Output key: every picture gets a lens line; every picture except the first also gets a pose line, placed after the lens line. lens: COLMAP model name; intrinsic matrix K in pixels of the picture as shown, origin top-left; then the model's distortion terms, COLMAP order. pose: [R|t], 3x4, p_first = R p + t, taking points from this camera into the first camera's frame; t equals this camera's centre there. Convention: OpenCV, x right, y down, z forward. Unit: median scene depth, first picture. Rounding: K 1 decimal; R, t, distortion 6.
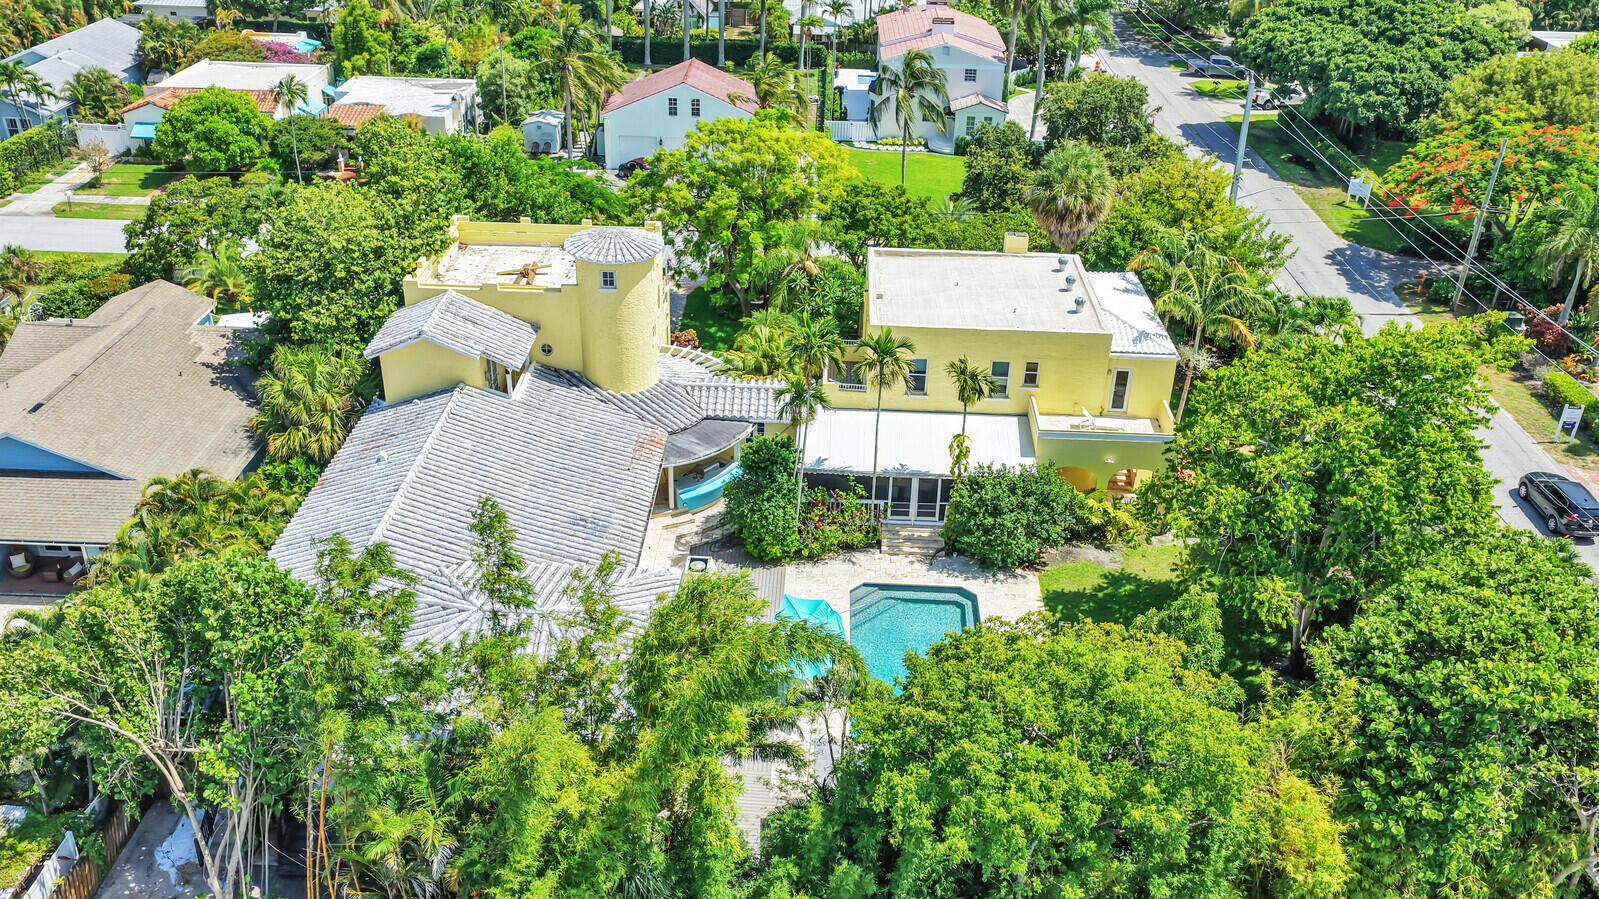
lens RADIAL K [[1352.2, 0, 799.5], [0, 1352.2, 449.5], [0, 0, 1]] dist [-0.005636, -0.000925]
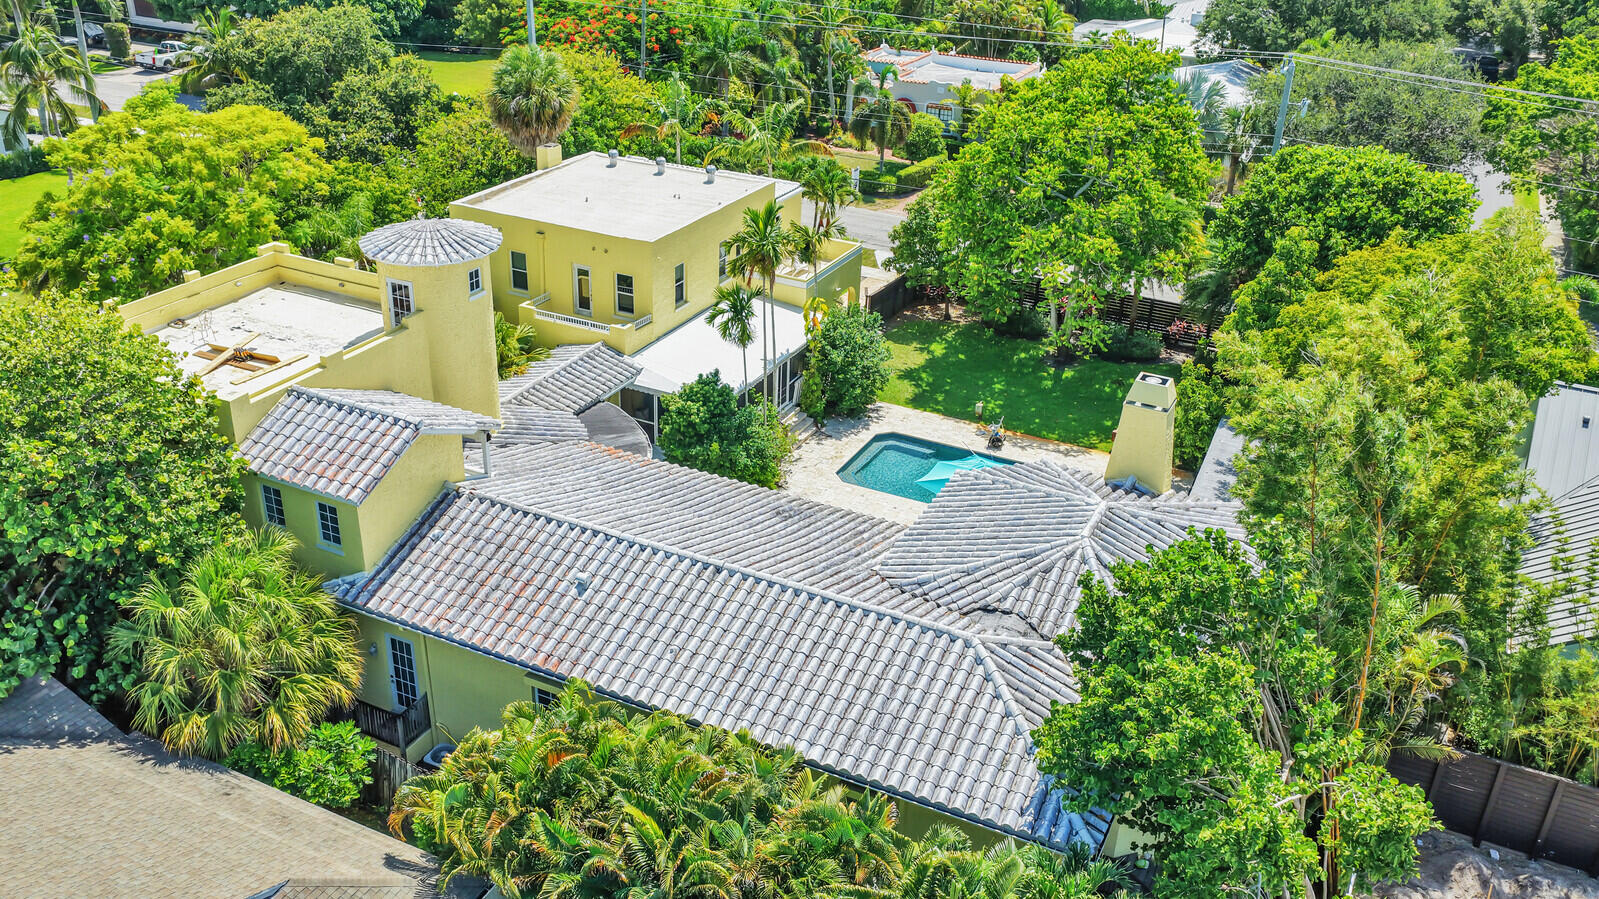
lens RADIAL K [[1352.2, 0, 799.5], [0, 1352.2, 449.5], [0, 0, 1]] dist [-0.005636, -0.000925]
pose [[0.423898, -0.415700, 0.804677, -0.701003], [0.409731, 0.880354, 0.238951, -0.149008], [-0.807732, 0.228410, 0.543505, 0.478735]]
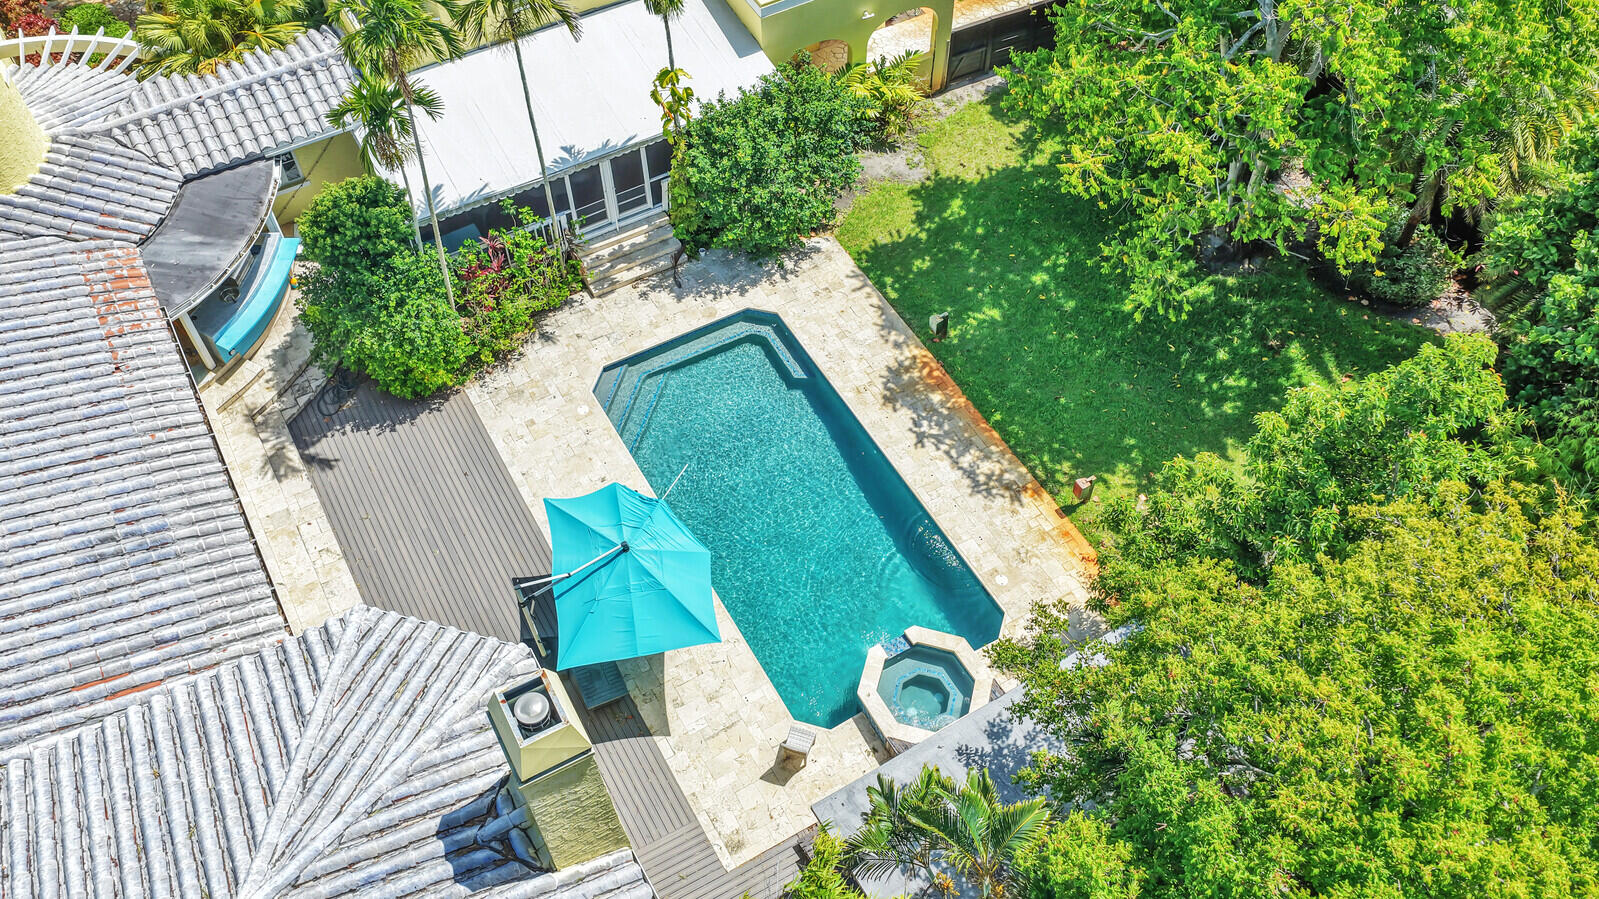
lens RADIAL K [[1352.2, 0, 799.5], [0, 1352.2, 449.5], [0, 0, 1]] dist [-0.005636, -0.000925]
pose [[0.852835, -0.432113, 0.293173, -0.066891], [0.268154, 0.844172, 0.464184, -0.120649], [-0.448069, -0.317257, 0.835812, 0.433629]]
